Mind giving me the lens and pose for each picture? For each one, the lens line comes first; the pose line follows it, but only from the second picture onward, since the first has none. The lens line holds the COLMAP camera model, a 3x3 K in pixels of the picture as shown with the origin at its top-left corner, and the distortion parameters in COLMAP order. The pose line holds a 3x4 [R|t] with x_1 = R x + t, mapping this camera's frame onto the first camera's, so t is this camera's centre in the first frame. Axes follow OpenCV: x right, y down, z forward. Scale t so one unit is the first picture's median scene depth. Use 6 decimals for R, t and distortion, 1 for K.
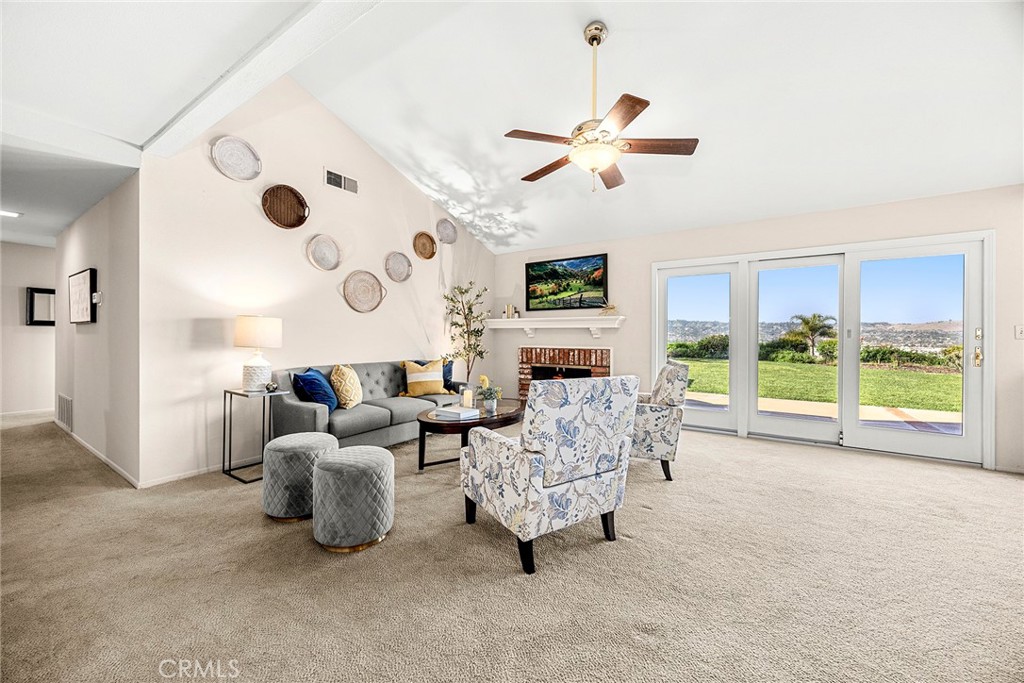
lens RADIAL K [[393.2, 0, 511.7], [0, 393.2, 335.5], [0, 0, 1]] dist [-0.000927, 0.000354]
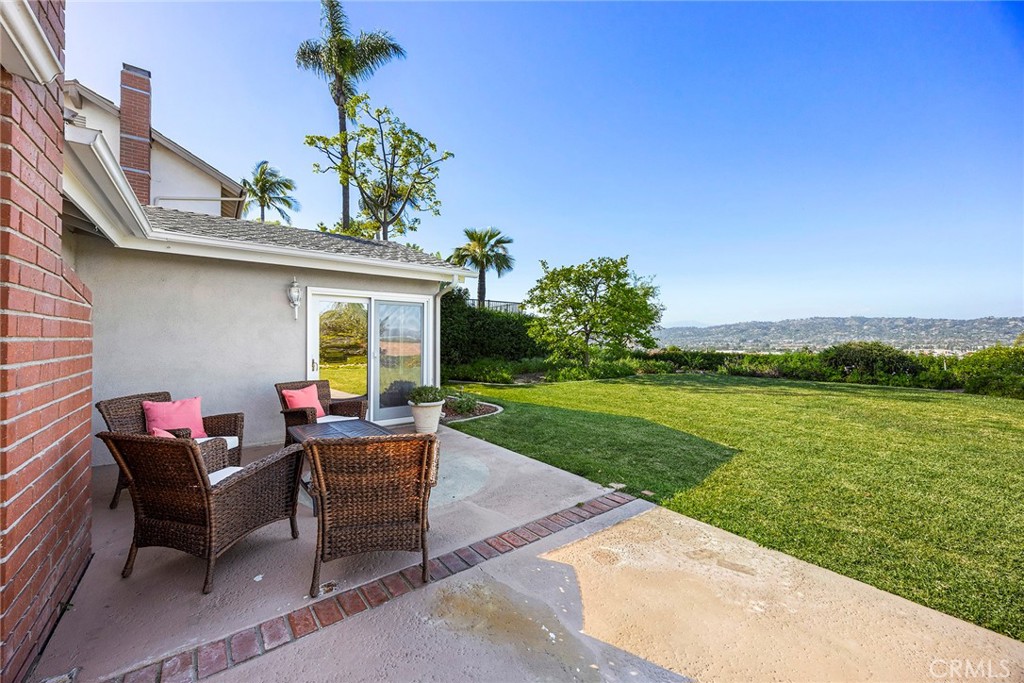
lens RADIAL K [[393.2, 0, 515.0], [0, 393.2, 341.7], [0, 0, 1]] dist [-0.000927, 0.000354]
pose [[0.951853, -0.003270, -0.306537, 0.827755], [0.006625, 0.999929, 0.009903, -0.044998], [0.306483, -0.011456, 0.951807, 1.064691]]
